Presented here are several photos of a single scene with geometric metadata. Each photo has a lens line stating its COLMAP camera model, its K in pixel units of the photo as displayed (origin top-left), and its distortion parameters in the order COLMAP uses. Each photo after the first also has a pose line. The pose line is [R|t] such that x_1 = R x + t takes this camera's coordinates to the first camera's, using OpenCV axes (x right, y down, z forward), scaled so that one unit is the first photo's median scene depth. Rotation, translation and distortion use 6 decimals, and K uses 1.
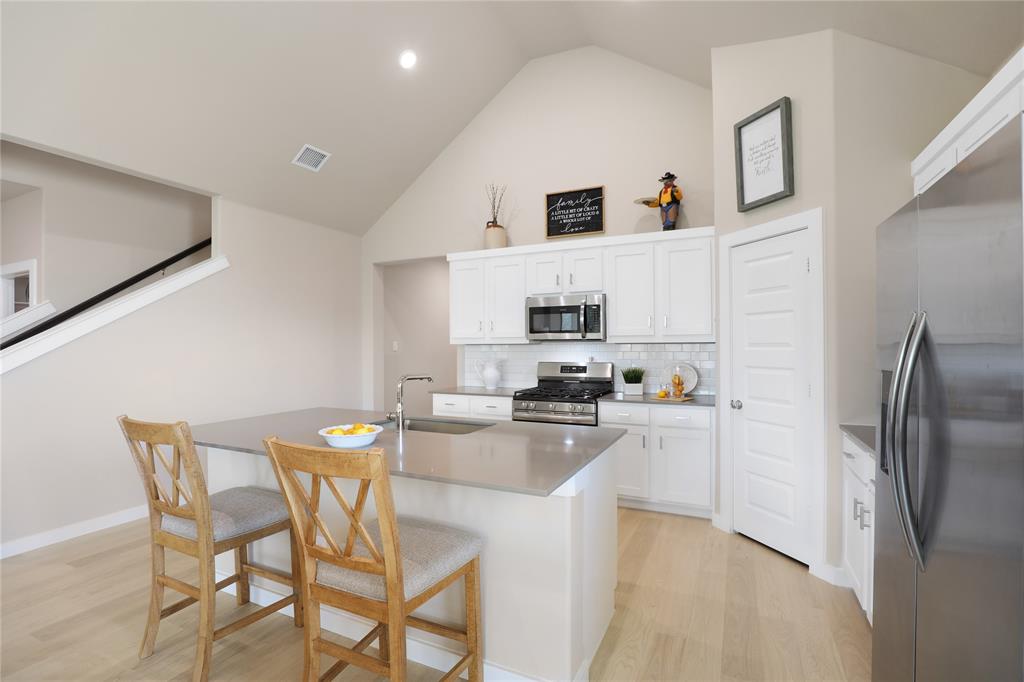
lens RADIAL K [[467.9, 0, 502.4], [0, 467.9, 342.1], [0, 0, 1]] dist [-0.024198, 0.000778]
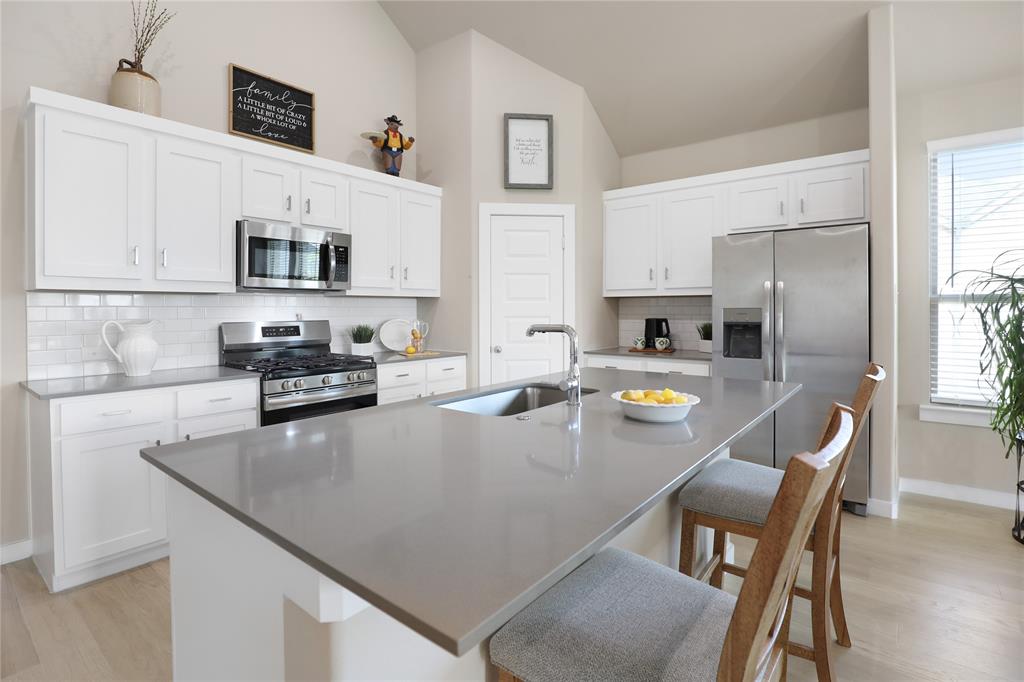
lens RADIAL K [[499.1, 0, 523.9], [0, 499.1, 313.9], [0, 0, 1]] dist [-0.031828, 0.003972]
pose [[0.204625, -0.002394, 0.978838, -0.518680], [-0.002951, 0.999991, 0.003062, 0.028501], [-0.978836, -0.003515, 0.204616, 0.488240]]
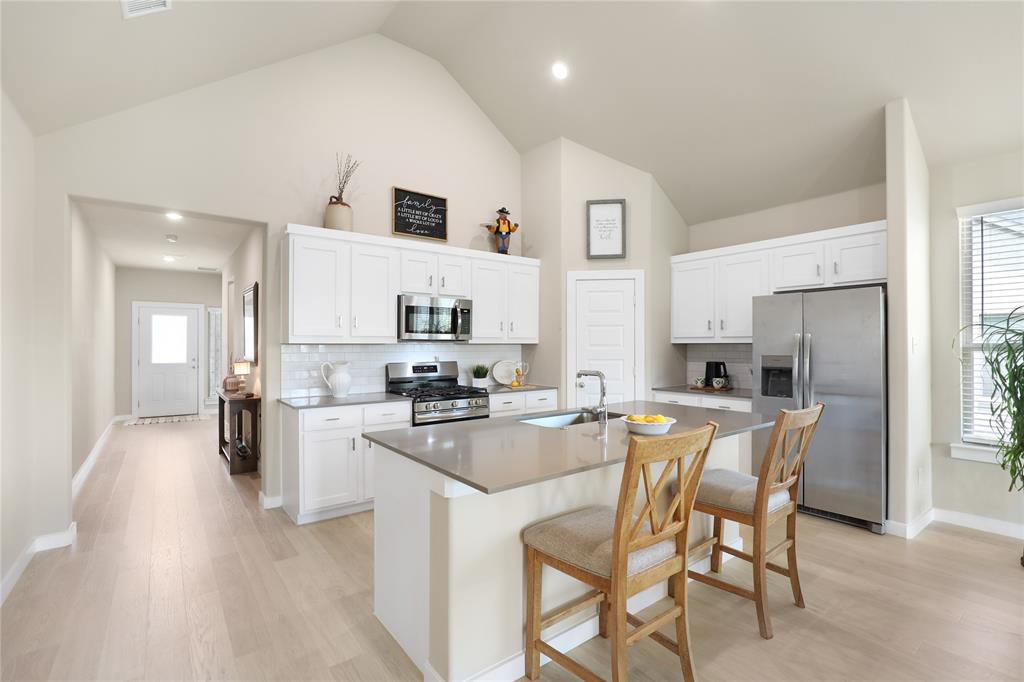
lens RADIAL K [[467.9, 0, 521.7], [0, 467.9, 344.5], [0, 0, 1]] dist [-0.024198, 0.000778]
pose [[0.435870, 0.008767, 0.899967, -0.681755], [-0.006375, 0.999958, -0.006654, 0.010182], [-0.899987, -0.002837, 0.435908, 0.370616]]
